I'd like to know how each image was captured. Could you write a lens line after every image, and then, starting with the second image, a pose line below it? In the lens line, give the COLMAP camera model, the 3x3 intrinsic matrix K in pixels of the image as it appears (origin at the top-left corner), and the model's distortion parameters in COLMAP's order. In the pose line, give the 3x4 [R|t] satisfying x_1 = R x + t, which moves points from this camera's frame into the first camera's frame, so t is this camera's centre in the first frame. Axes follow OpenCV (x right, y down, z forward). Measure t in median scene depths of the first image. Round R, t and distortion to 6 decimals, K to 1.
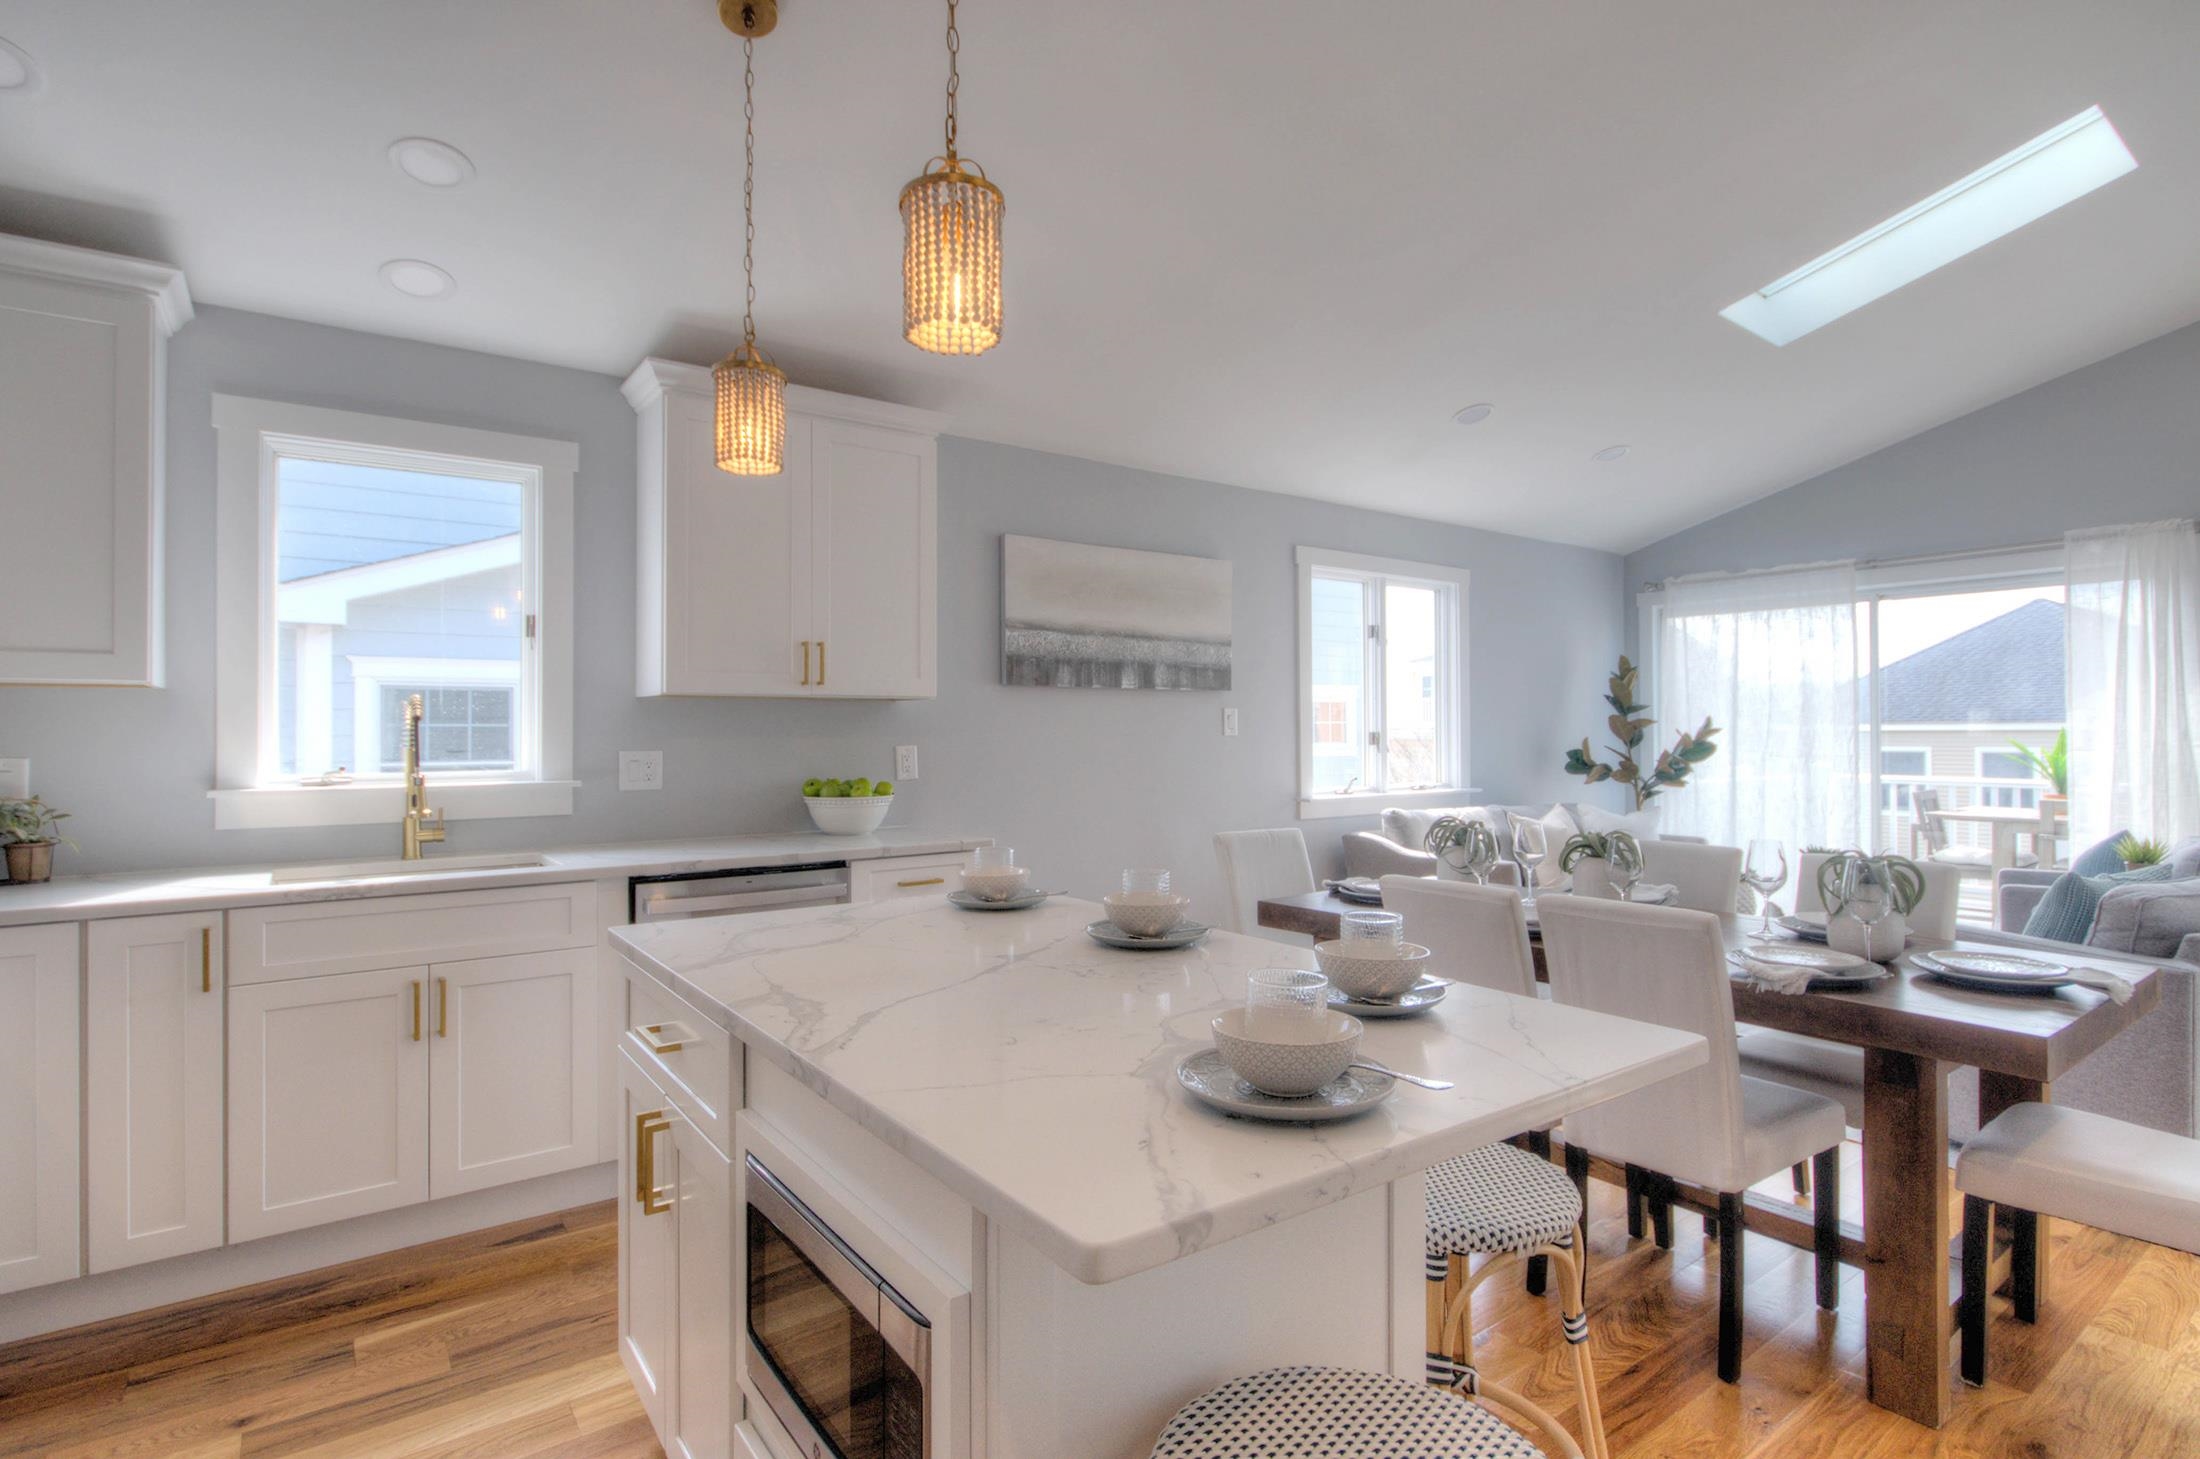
lens RADIAL K [[1078.7, 0, 1100.0], [0, 1078.7, 729.5], [0, 0, 1]] dist [0.002173, 0.000151]
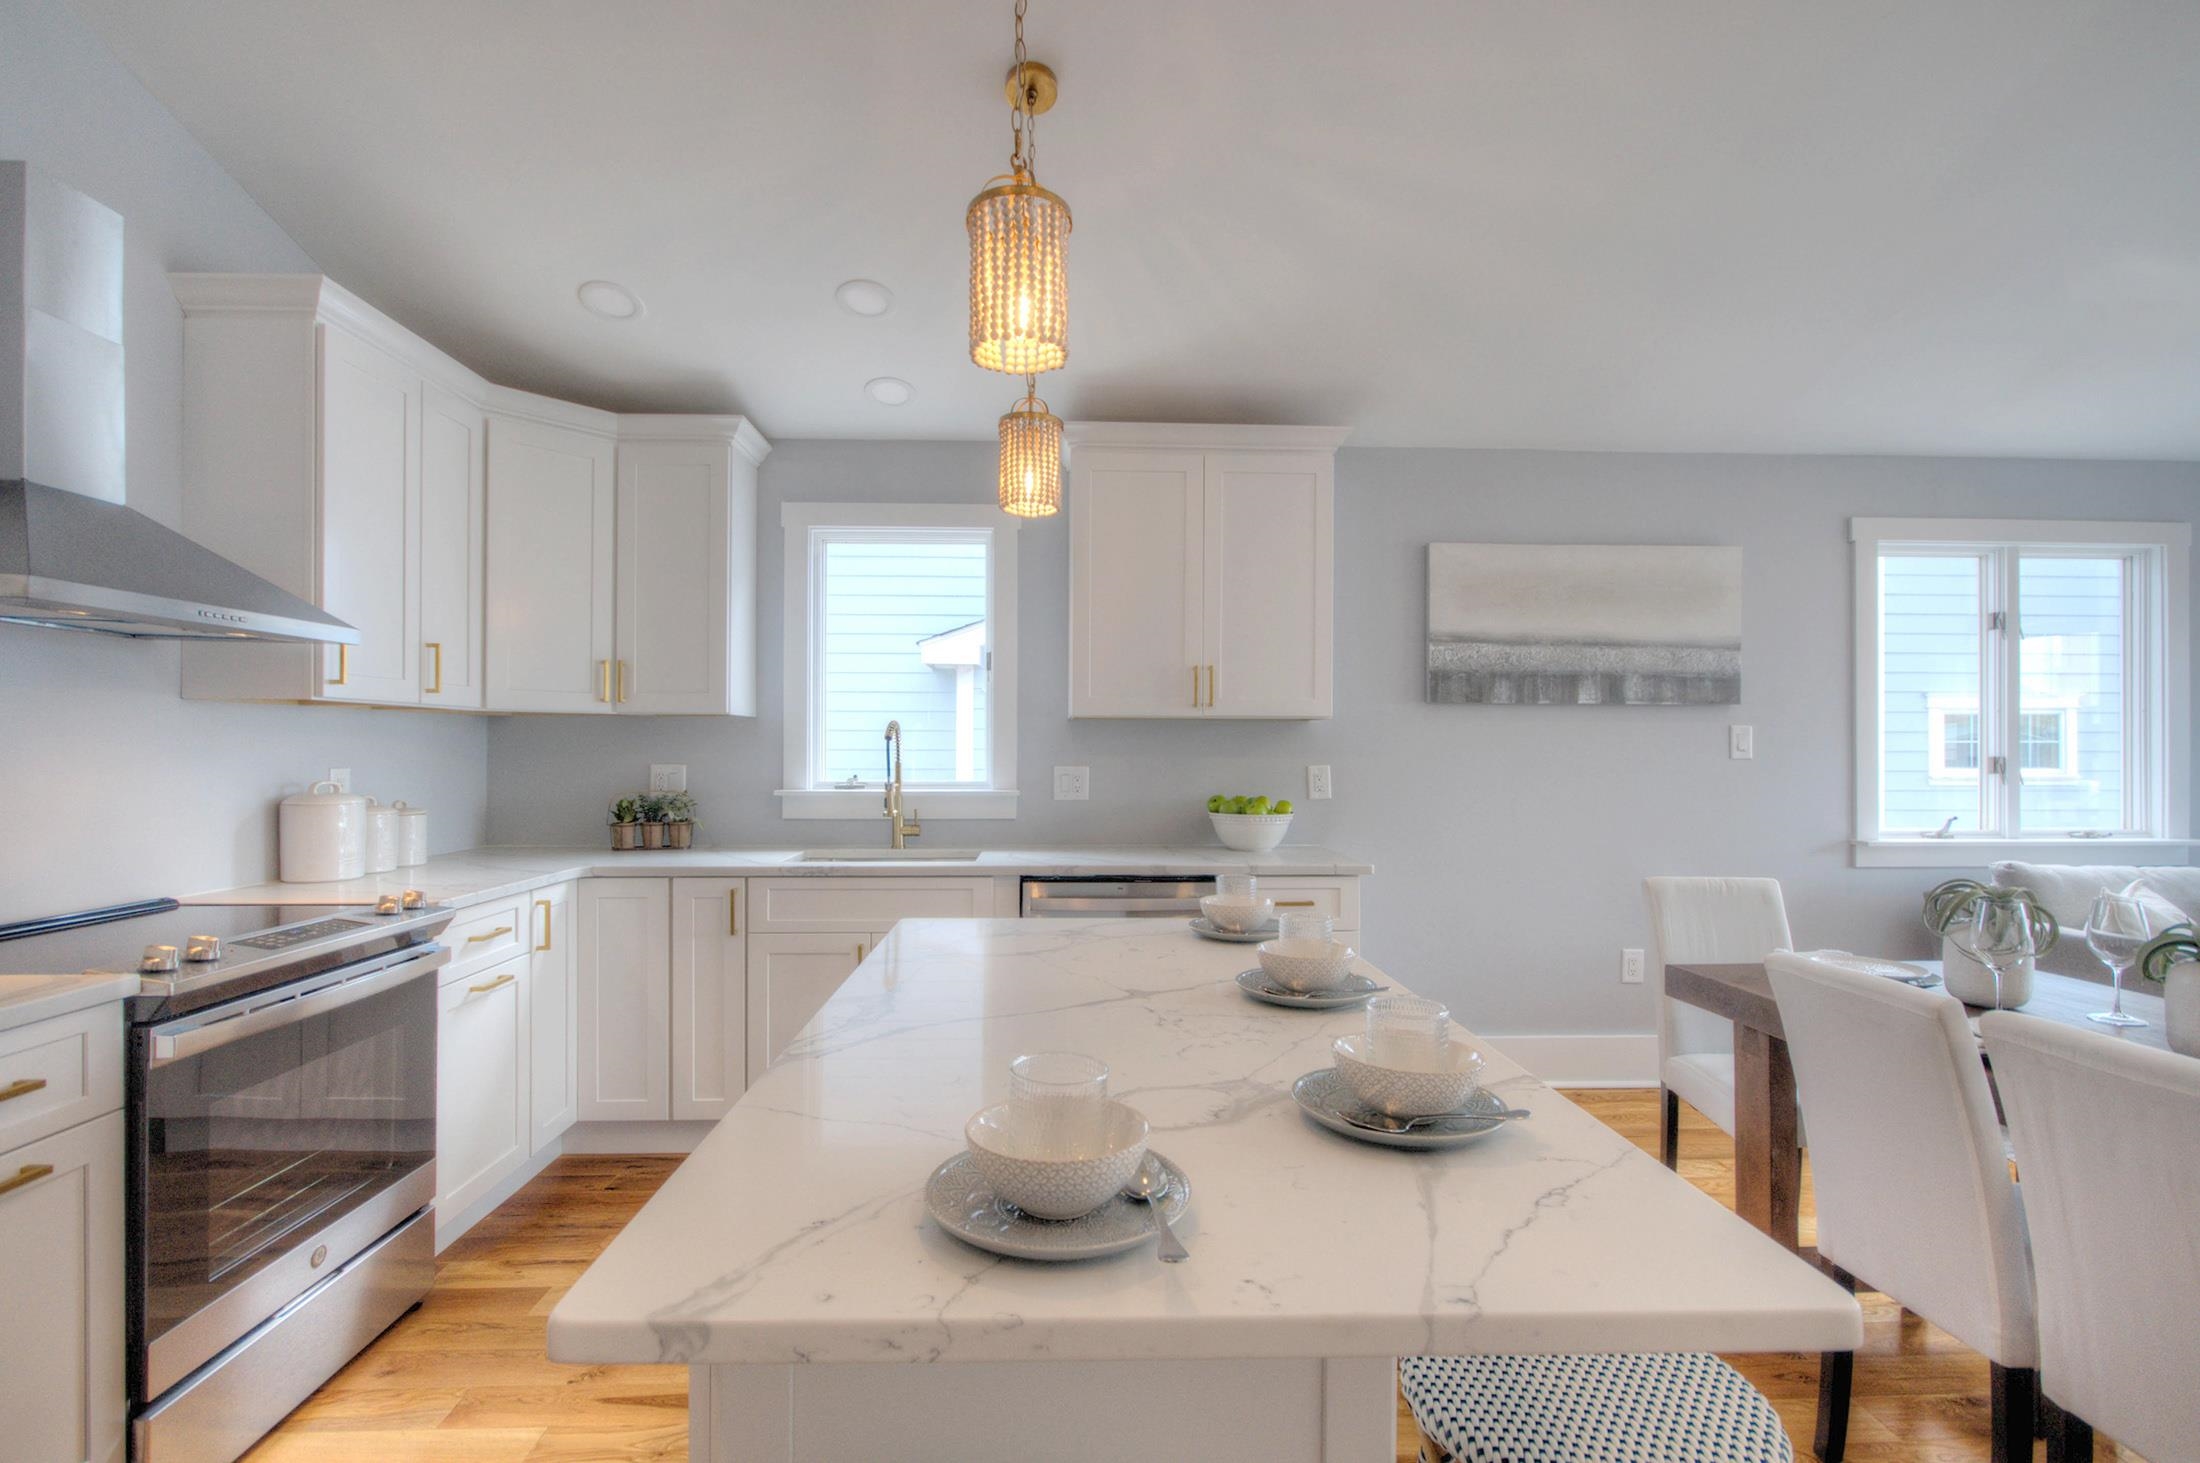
lens RADIAL K [[1013.9, 0, 1095.8], [0, 1013.9, 747.2], [0, 0, 1]] dist [0.000182, -0.000199]
pose [[0.830575, 0.007080, -0.556861, 0.170129], [-0.006434, 0.999974, 0.003117, -0.003370], [0.556869, 0.000994, 0.830600, 0.105986]]
